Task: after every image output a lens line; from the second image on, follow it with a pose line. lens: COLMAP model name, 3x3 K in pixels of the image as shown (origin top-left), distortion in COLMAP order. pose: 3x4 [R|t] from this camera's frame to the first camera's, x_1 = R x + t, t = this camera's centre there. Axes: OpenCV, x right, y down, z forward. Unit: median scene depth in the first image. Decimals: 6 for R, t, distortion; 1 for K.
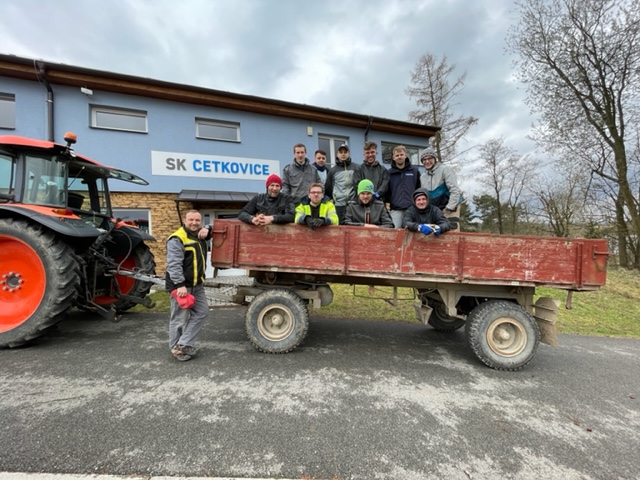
lens RADIAL K [[256.8, 0, 320.1], [0, 256.8, 236.0], [0, 0, 1]] dist [0.003135, 0.000010]
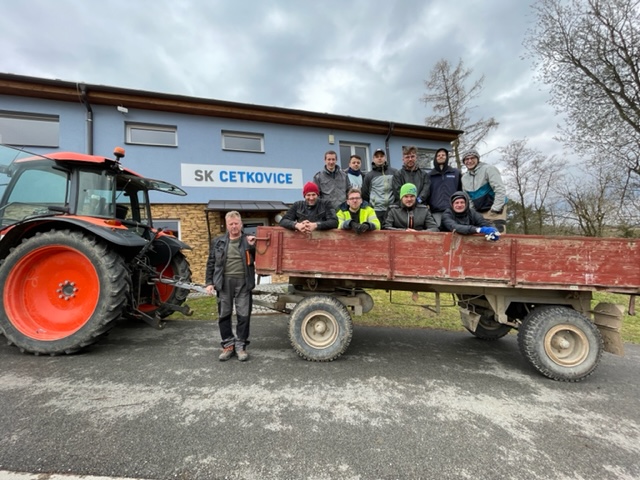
lens RADIAL K [[256.8, 0, 314.2], [0, 256.8, 236.1], [0, 0, 1]] dist [0.003135, 0.000010]
pose [[0.998648, -0.018179, -0.048708, -0.131075], [0.016557, 0.999302, -0.033497, 0.009511], [0.049283, 0.032645, 0.998251, 0.000495]]
